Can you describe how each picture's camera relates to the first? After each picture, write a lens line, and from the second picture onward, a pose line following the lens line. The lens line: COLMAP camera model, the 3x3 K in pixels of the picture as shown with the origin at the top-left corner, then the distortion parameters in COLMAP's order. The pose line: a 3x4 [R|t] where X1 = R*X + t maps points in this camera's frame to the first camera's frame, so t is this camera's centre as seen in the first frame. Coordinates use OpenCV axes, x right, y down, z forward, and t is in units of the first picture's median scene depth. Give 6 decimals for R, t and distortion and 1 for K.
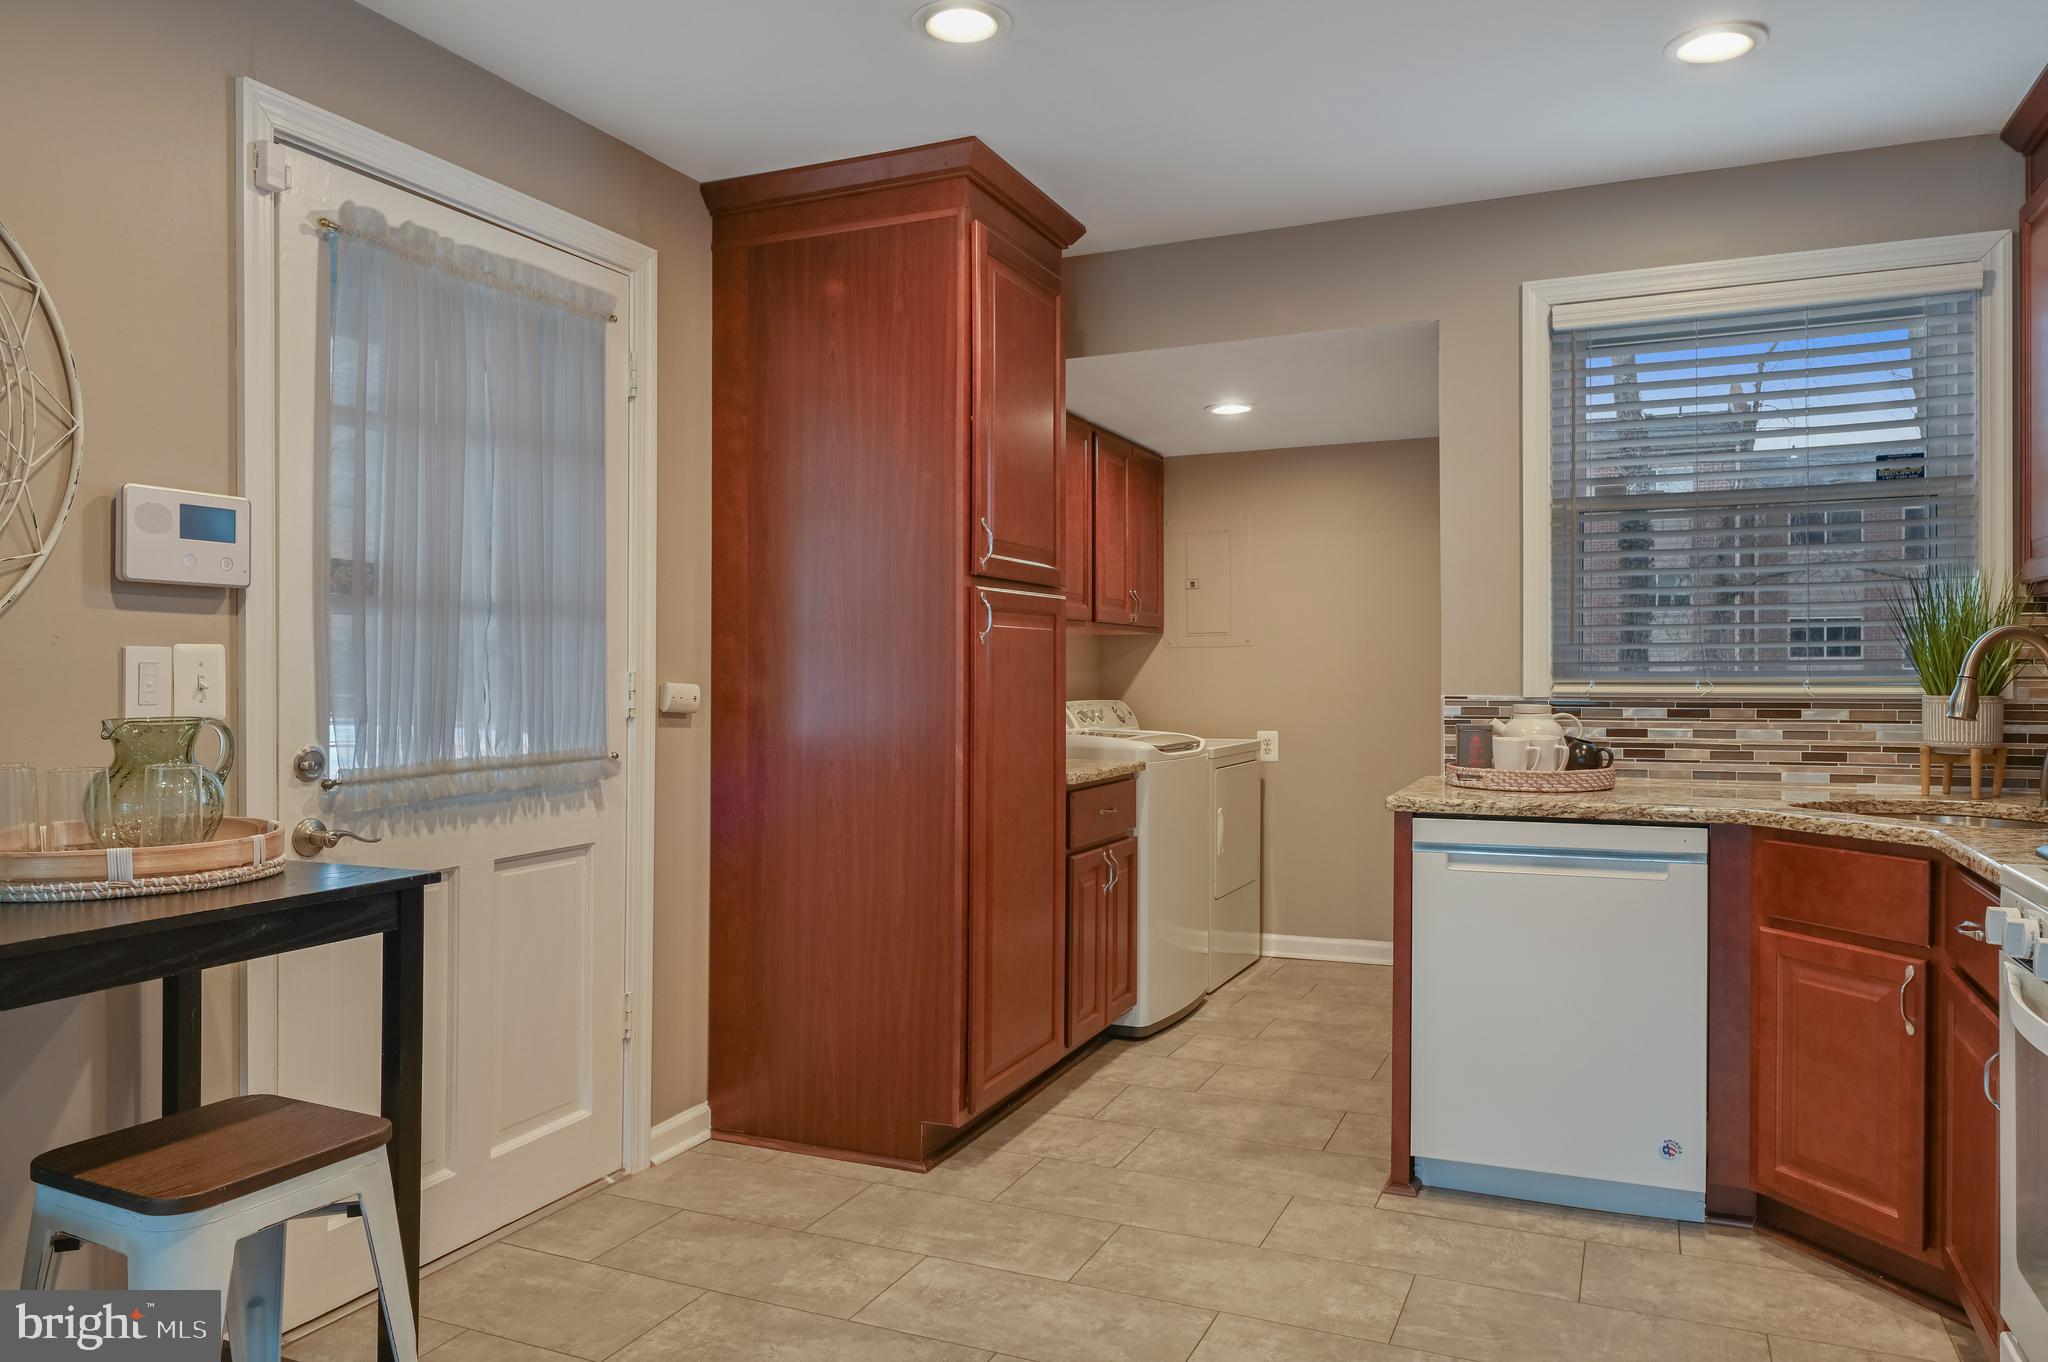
lens RADIAL K [[1397.3, 0, 1063.9], [0, 1397.3, 668.1], [0, 0, 1]] dist [0.001538, 0.001321]
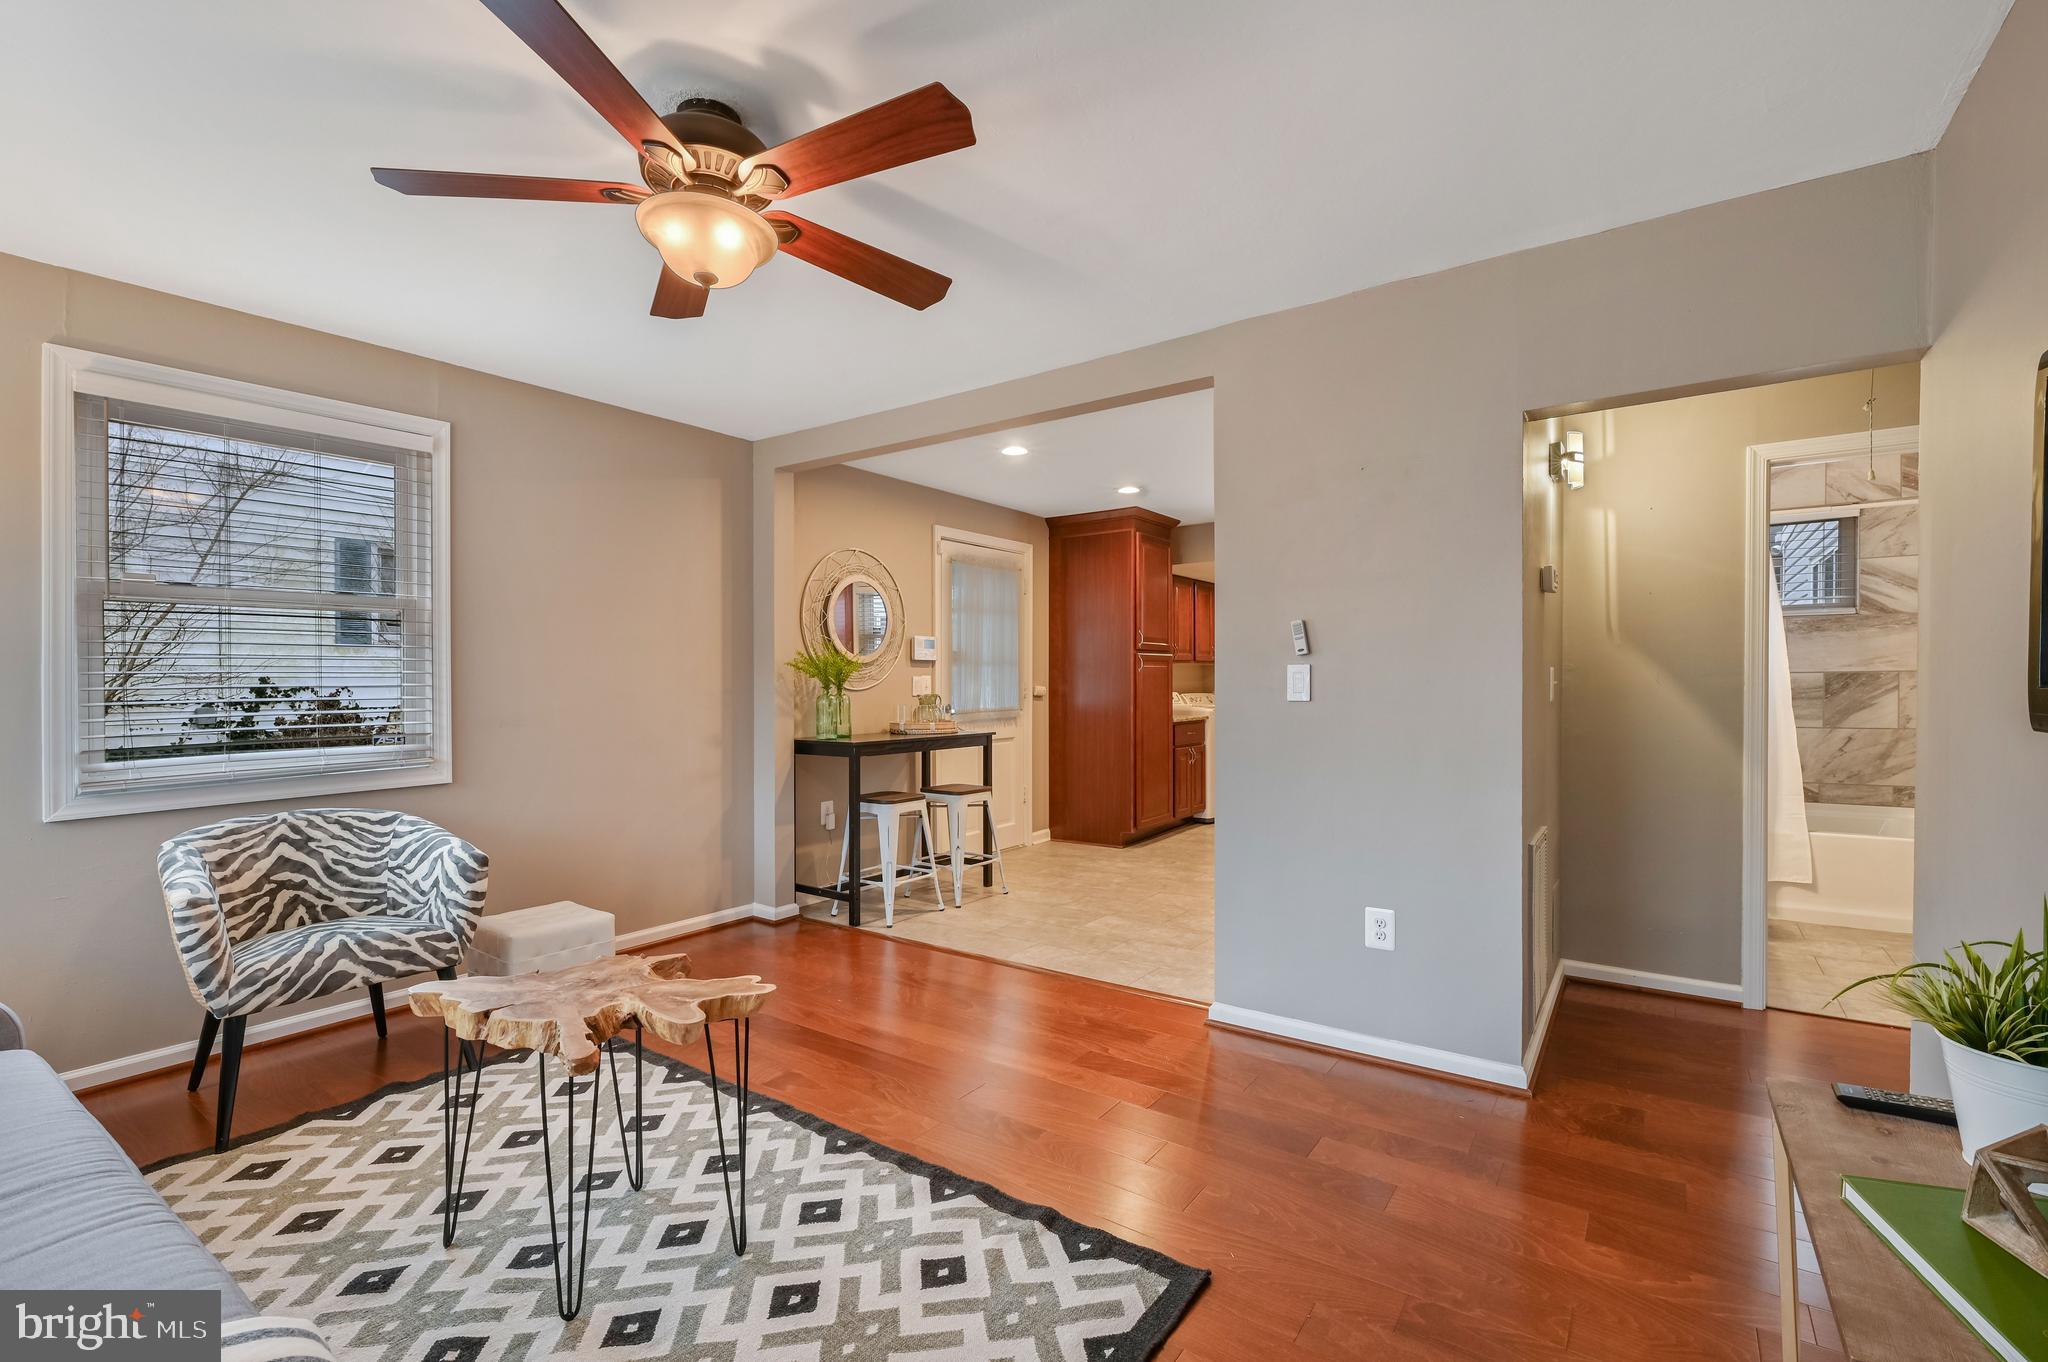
lens RADIAL K [[899.1, 0, 1026.3], [0, 899.1, 687.7], [0, 0, 1]] dist [0.001392, 0.000089]
pose [[0.973114, -0.006544, -0.230233, 0.146139], [0.008280, 0.999944, 0.006577, 0.001880], [0.230177, -0.008306, 0.973113, -0.917644]]
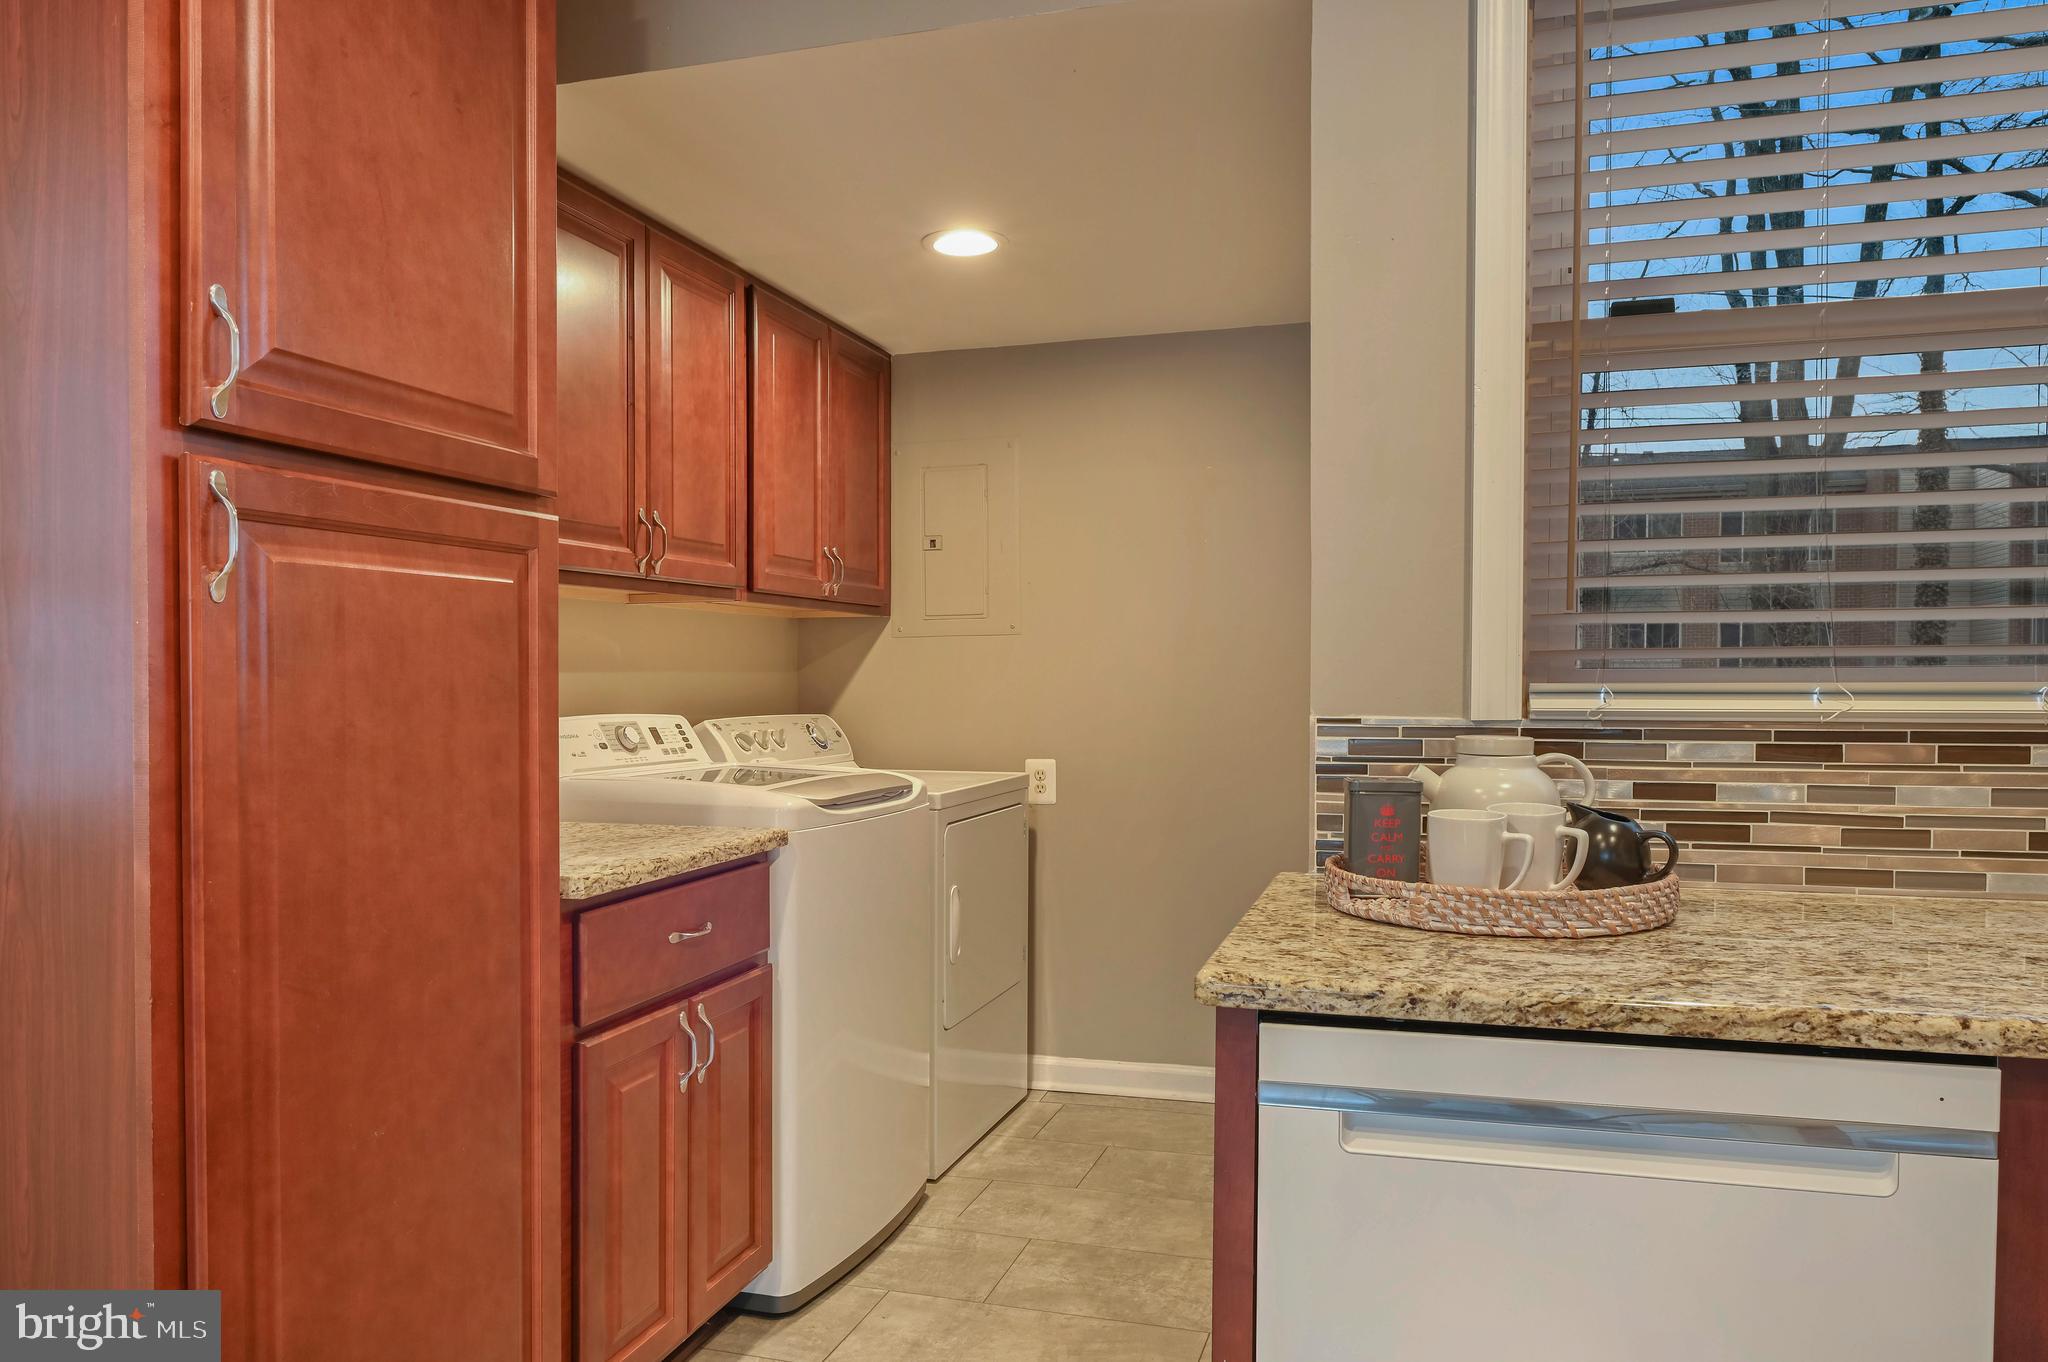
lens RADIAL K [[1394.5, 0, 1067.8], [0, 1394.5, 708.9], [0, 0, 1]] dist [-0.001570, -0.001219]
pose [[0.992904, -0.003889, 0.118852, 0.132983], [0.000588, 0.999613, 0.027799, 0.002951], [-0.118914, -0.027532, 0.992523, 0.552416]]
